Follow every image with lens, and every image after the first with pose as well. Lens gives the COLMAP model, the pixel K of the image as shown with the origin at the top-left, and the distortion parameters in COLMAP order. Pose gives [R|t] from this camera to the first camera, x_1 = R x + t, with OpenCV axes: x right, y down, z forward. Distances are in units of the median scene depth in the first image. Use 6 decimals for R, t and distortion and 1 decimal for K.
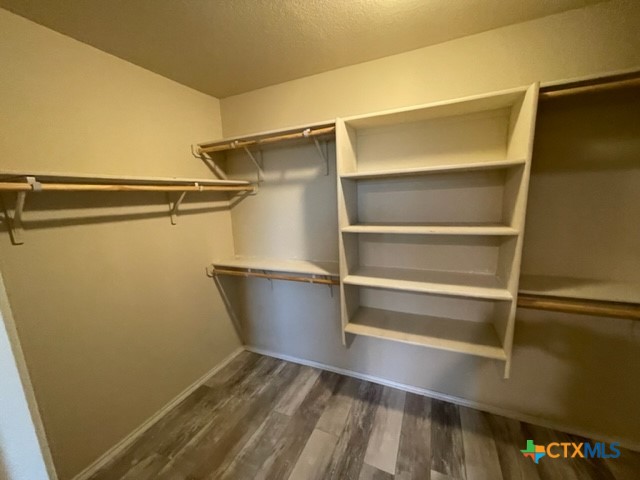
lens RADIAL K [[258.6, 0, 319.0], [0, 258.6, 242.5], [0, 0, 1]] dist [-0.002993, 0.001586]
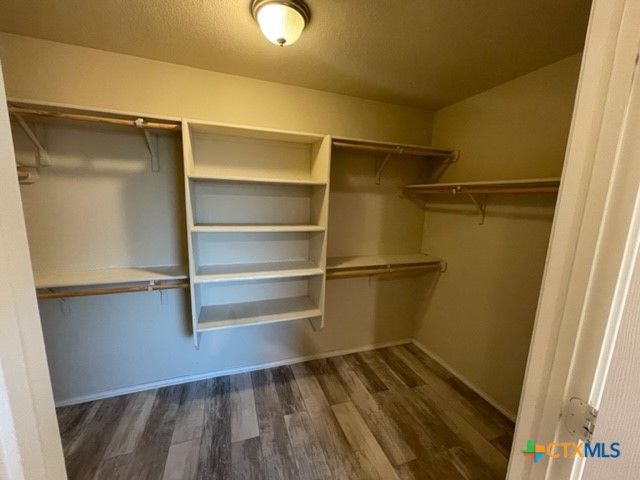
lens RADIAL K [[258.6, 0, 319.6], [0, 258.6, 241.9], [0, 0, 1]] dist [-0.002993, 0.001586]
pose [[0.716631, -0.049381, 0.695703, -0.243758], [0.059033, 0.998205, 0.010043, 0.015270], [-0.694950, 0.033873, 0.718260, -0.058298]]
